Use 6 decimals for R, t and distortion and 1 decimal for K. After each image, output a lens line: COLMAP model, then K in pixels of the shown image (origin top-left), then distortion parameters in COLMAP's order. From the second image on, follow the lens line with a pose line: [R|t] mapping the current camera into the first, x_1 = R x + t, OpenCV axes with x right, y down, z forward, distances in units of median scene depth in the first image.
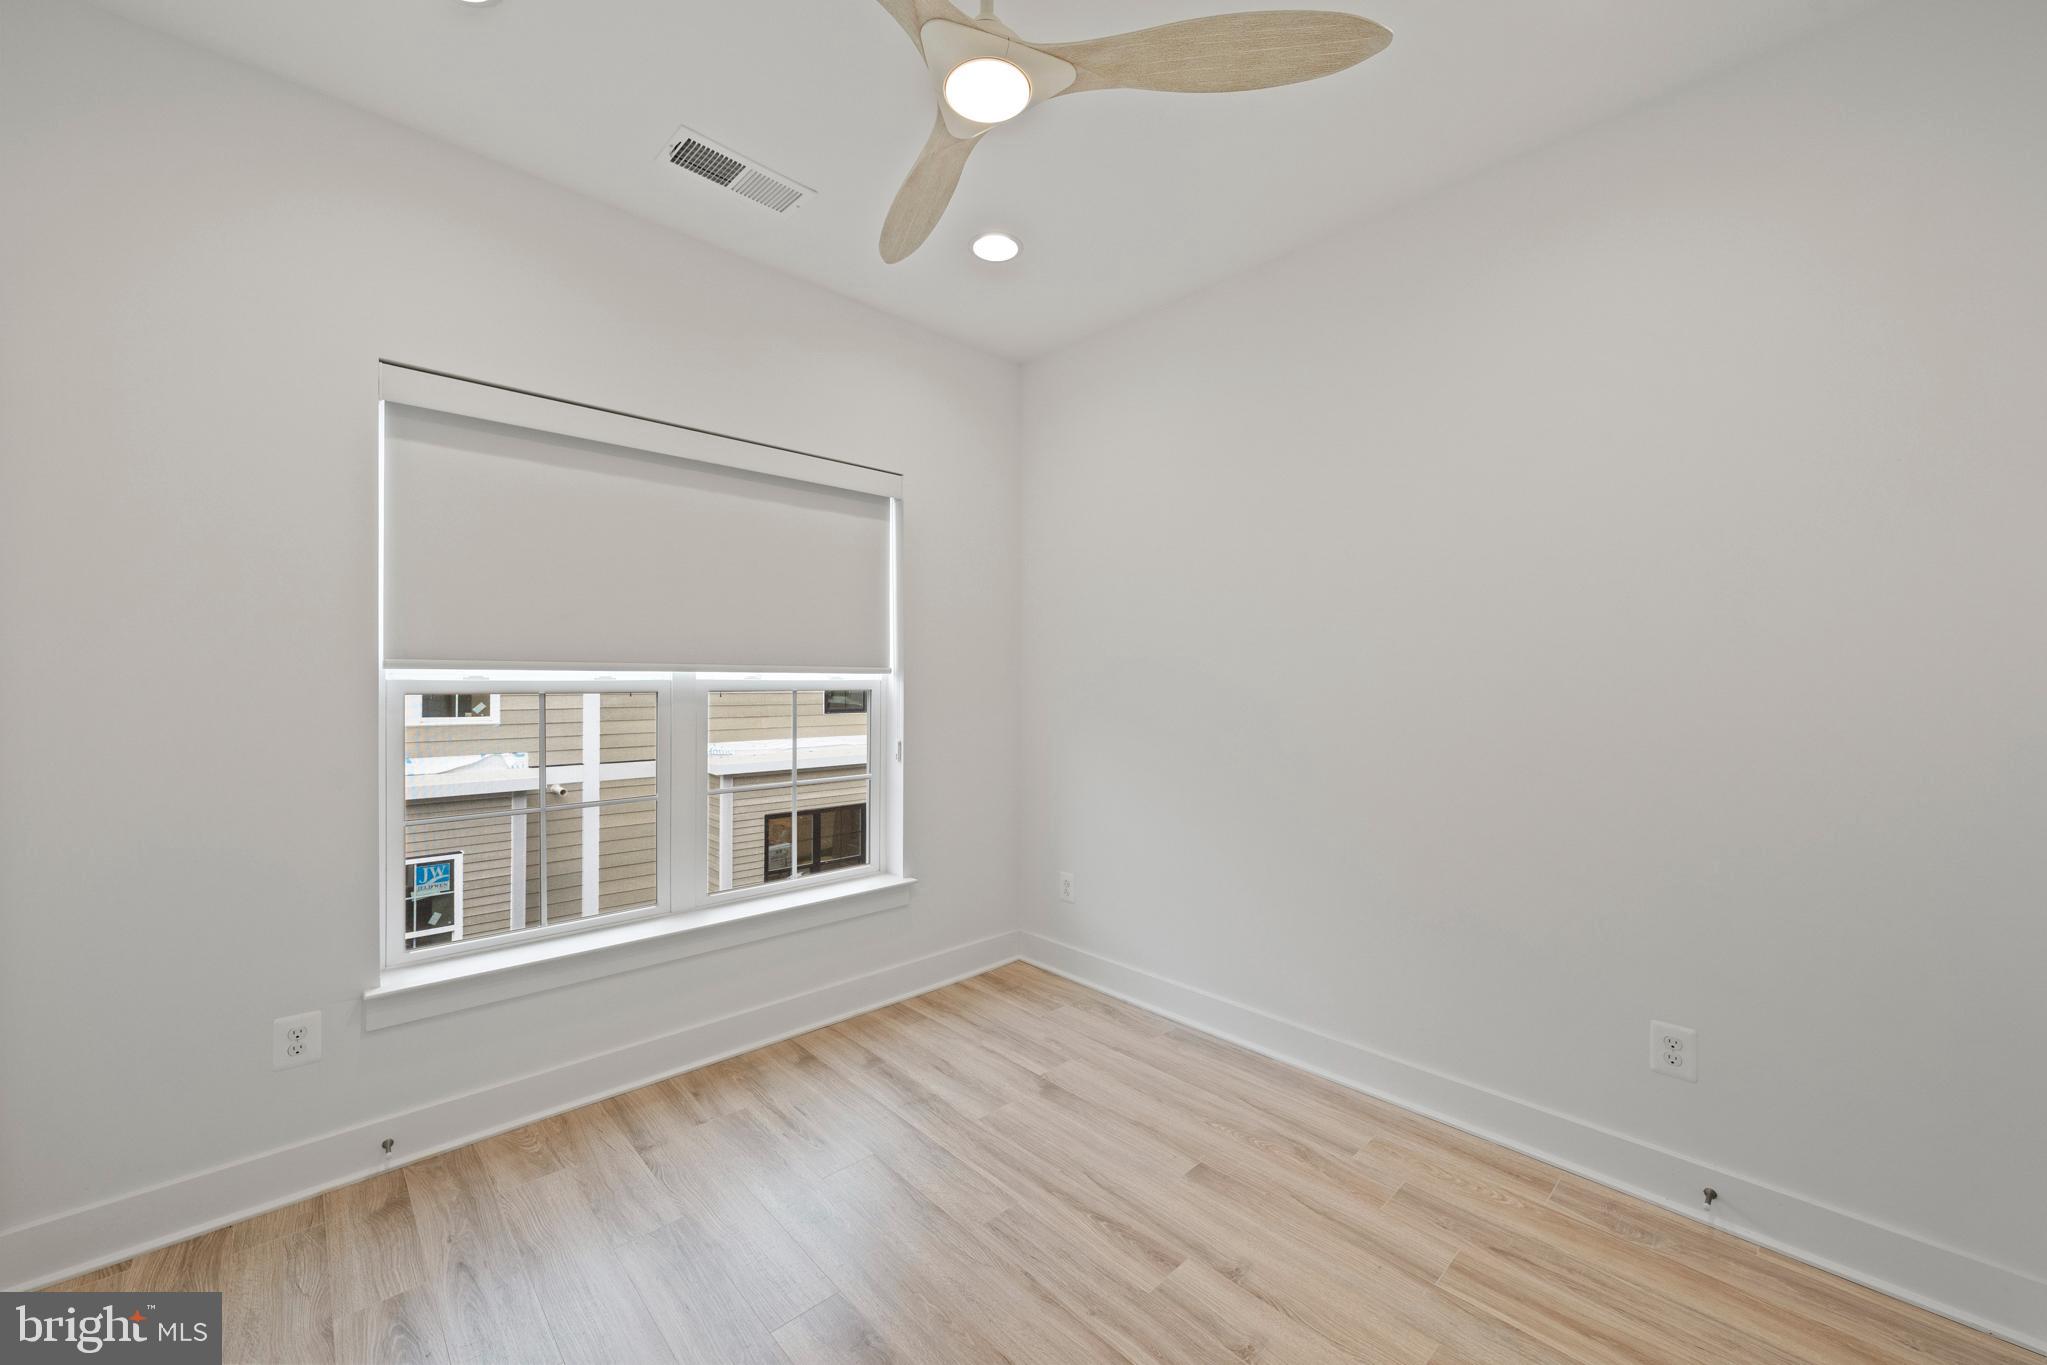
lens RADIAL K [[789.2, 0, 1023.5], [0, 789.2, 682.5], [0, 0, 1]] dist [0.000225, 0.000087]
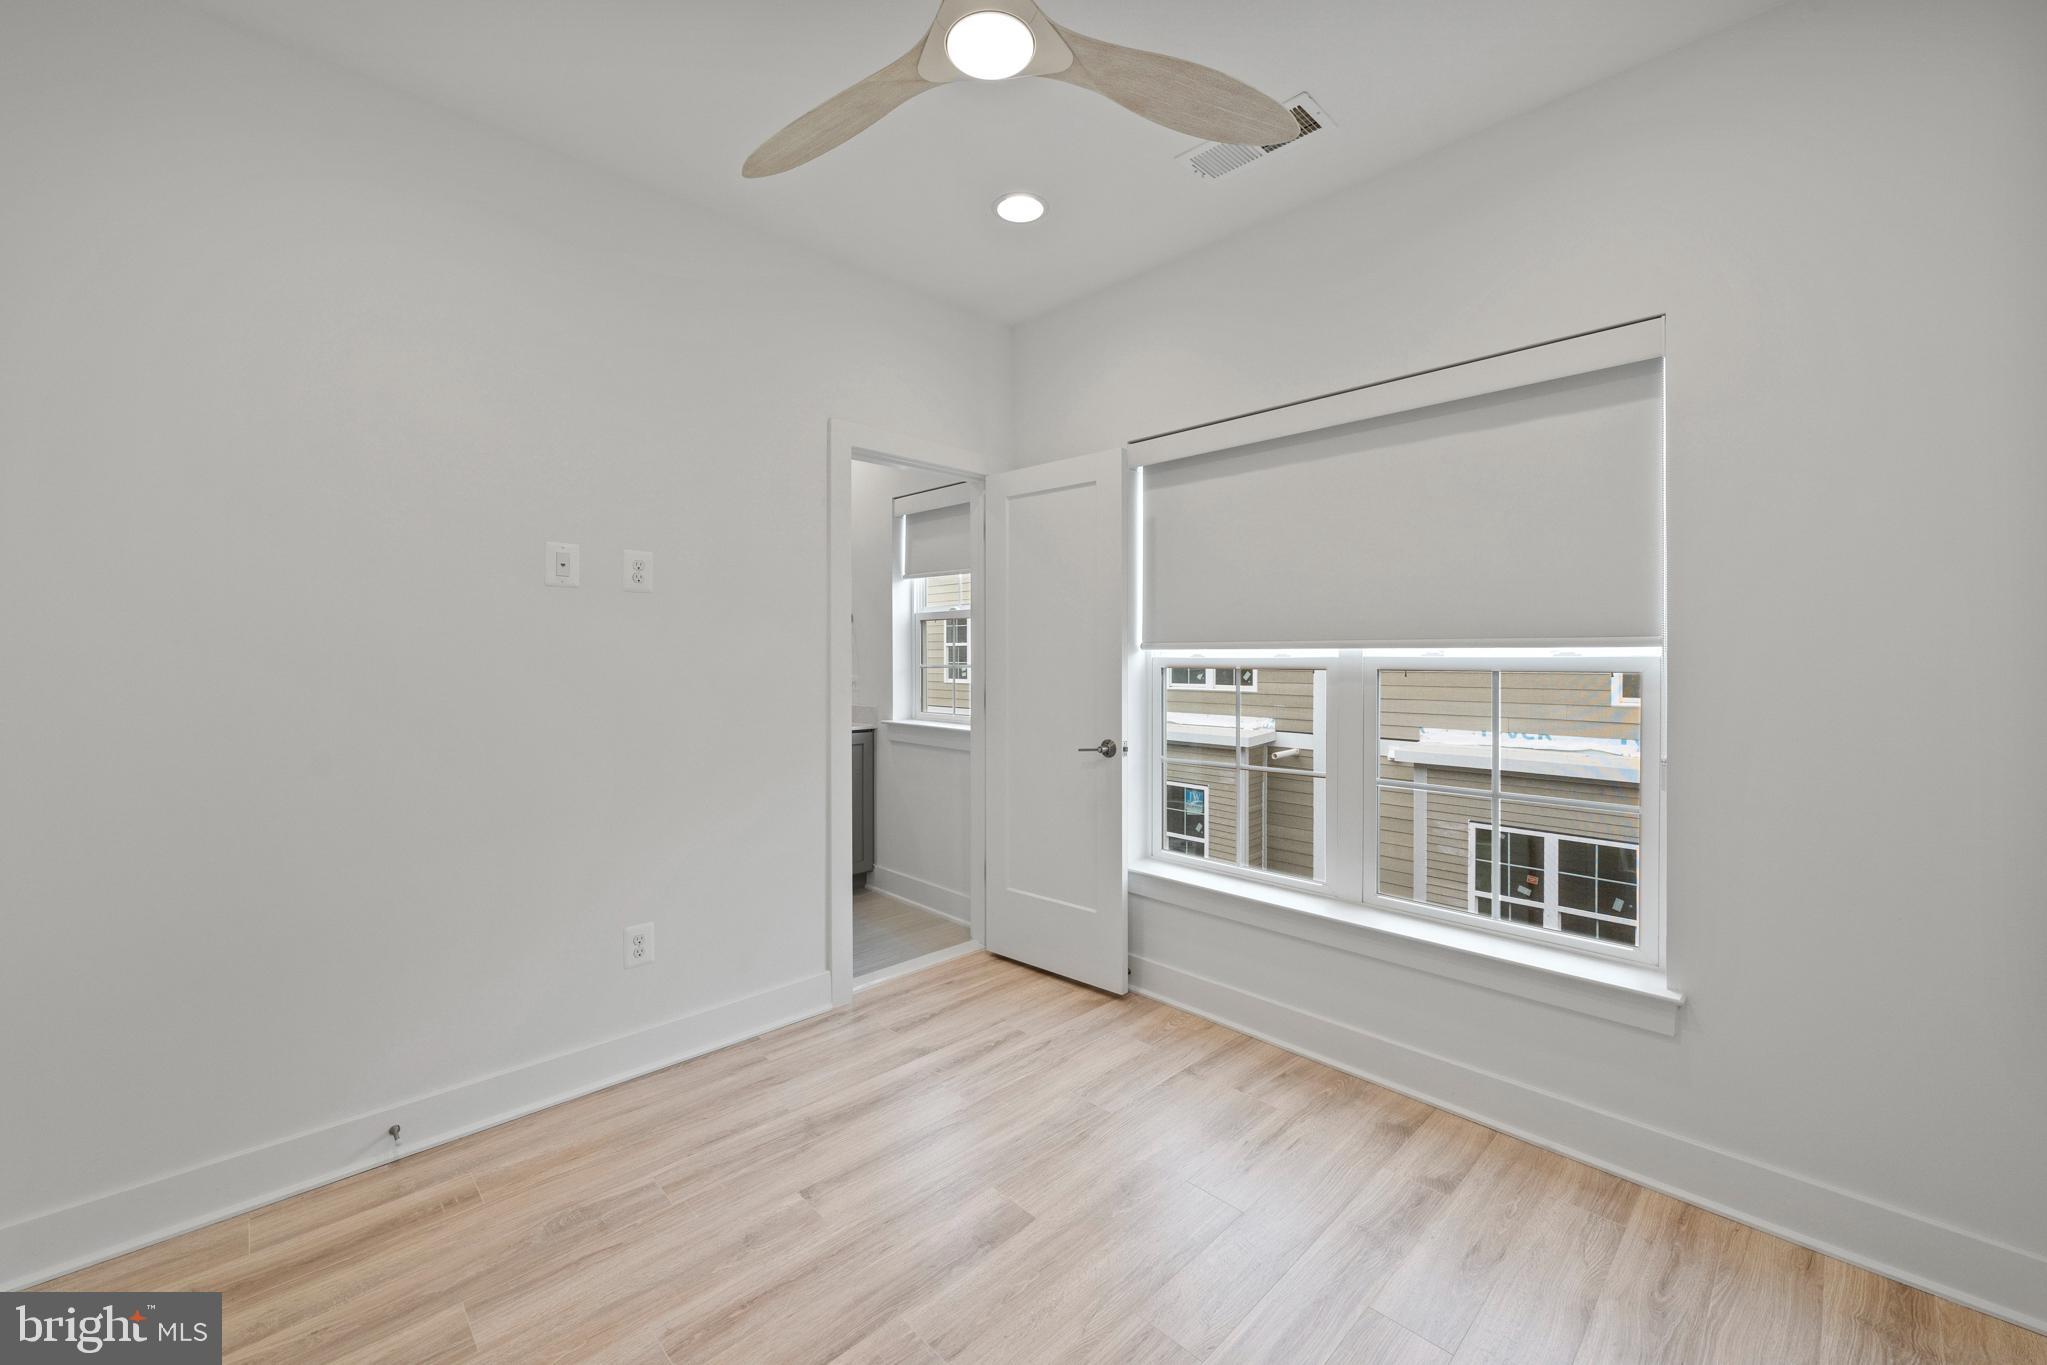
lens RADIAL K [[820.9, 0, 1027.1], [0, 820.9, 646.6], [0, 0, 1]] dist [0.000618, 0.000054]
pose [[0.008145, -0.011978, -0.999895, 0.650425], [-0.006704, 0.999905, -0.012032, -0.000838], [0.999944, 0.006801, 0.008064, 0.703120]]
